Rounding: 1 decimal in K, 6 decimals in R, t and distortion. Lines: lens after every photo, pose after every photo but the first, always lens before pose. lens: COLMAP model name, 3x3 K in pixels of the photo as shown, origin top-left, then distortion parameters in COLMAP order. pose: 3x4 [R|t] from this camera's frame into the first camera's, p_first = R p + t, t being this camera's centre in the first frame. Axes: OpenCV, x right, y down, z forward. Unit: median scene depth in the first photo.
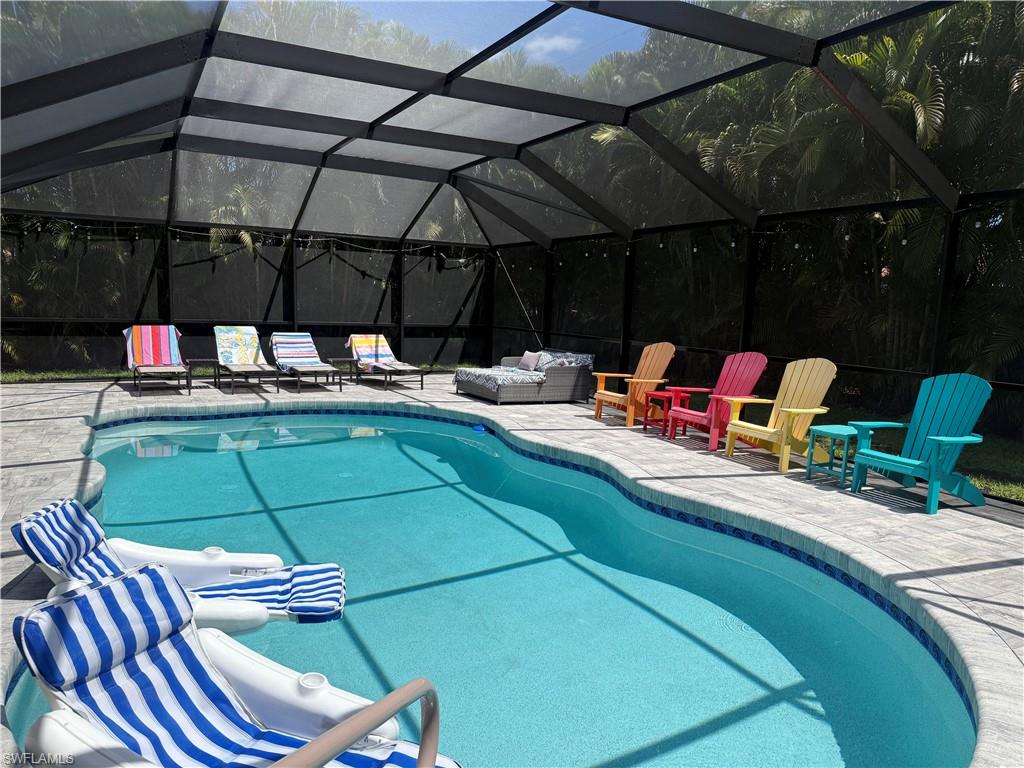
lens RADIAL K [[722.4, 0, 510.8], [0, 722.4, 382.0], [0, 0, 1]] dist [0.076477, -0.095066]
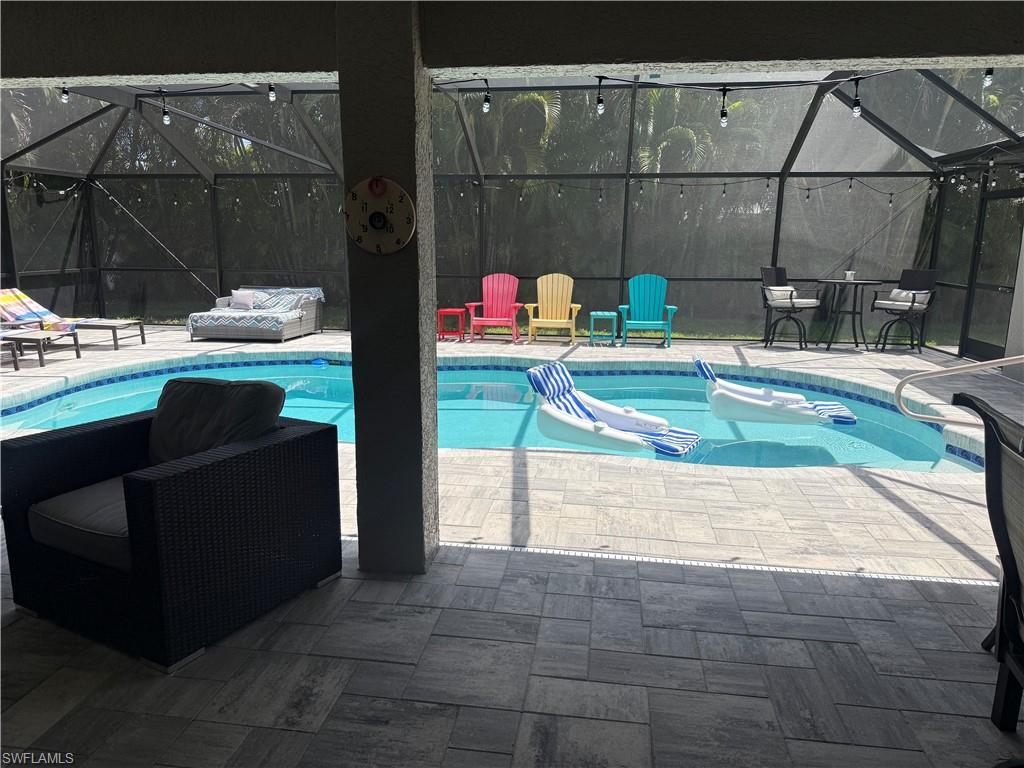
lens RADIAL K [[722.4, 0, 513.7], [0, 722.4, 387.2], [0, 0, 1]] dist [0.076477, -0.095066]
pose [[0.582058, -0.194071, 0.789648, -0.673168], [0.106982, 0.980937, 0.162227, -0.040418], [-0.806079, -0.009948, 0.591725, 0.106722]]
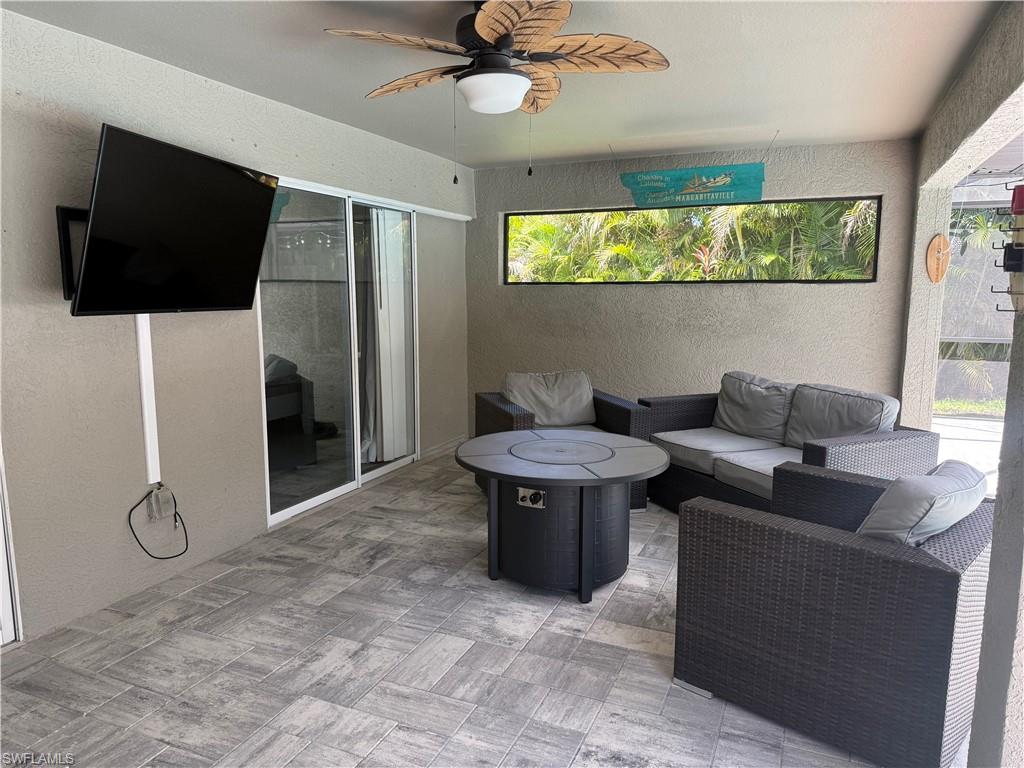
lens RADIAL K [[722.4, 0, 512.2], [0, 722.4, 387.3], [0, 0, 1]] dist [0.076477, -0.095066]
pose [[0.637875, 0.073421, -0.766632, -0.394041], [-0.073546, 0.996703, 0.034261, -0.029947], [0.766620, 0.034529, 0.641172, 0.126123]]
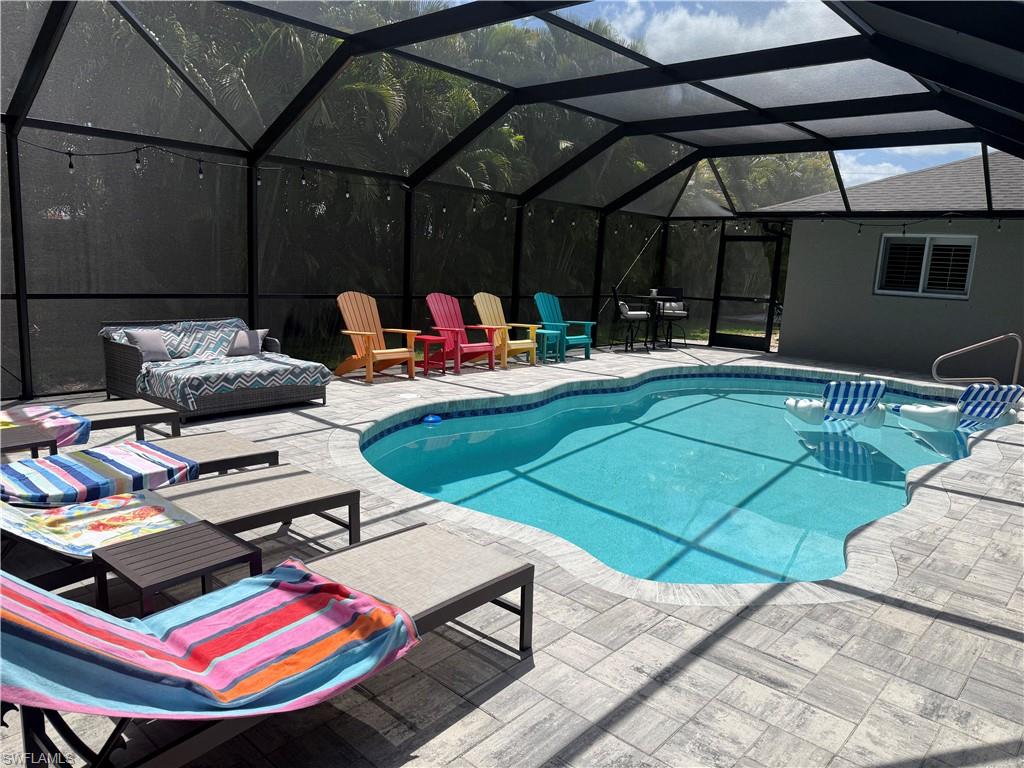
lens RADIAL K [[722.4, 0, 514.5], [0, 722.4, 386.9], [0, 0, 1]] dist [0.076477, -0.095066]
pose [[-0.353287, -0.209253, 0.911812, -0.732817], [0.048869, 0.969205, 0.241359, -0.146836], [-0.934238, 0.129829, -0.332182, 1.071566]]
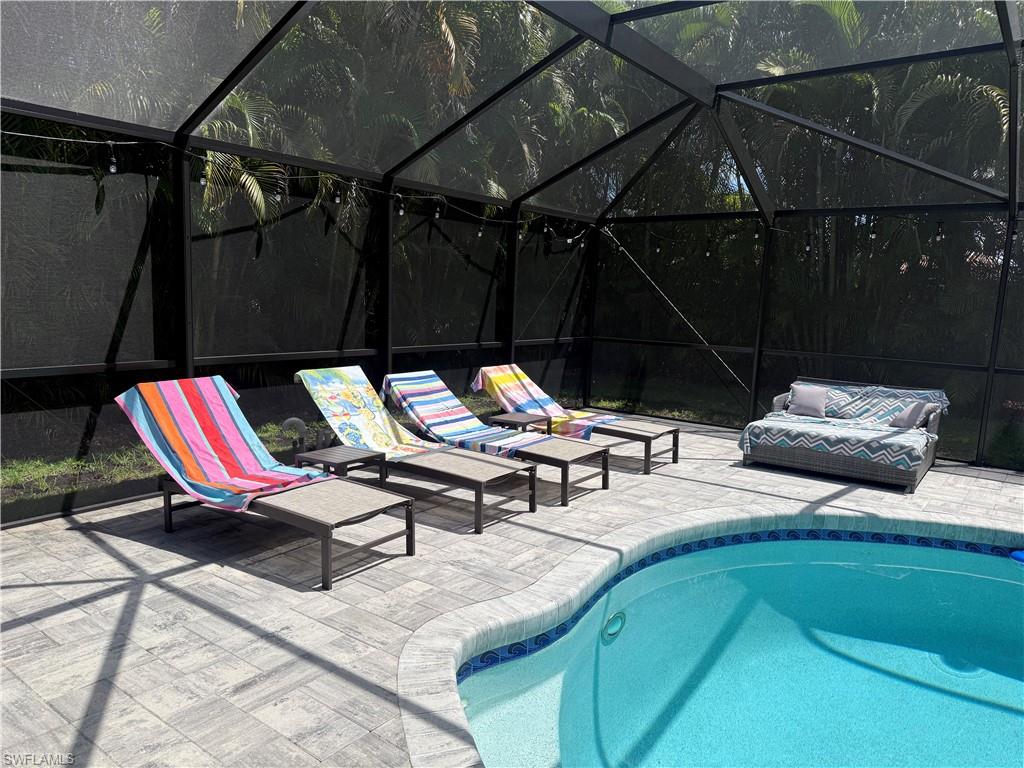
lens RADIAL K [[722.4, 0, 509.5], [0, 722.4, 381.8], [0, 0, 1]] dist [0.076477, -0.095066]
pose [[0.905974, -0.054325, 0.419834, -0.561238], [0.043828, 0.998439, 0.034617, -0.093051], [-0.421059, -0.012962, 0.906940, 0.607334]]
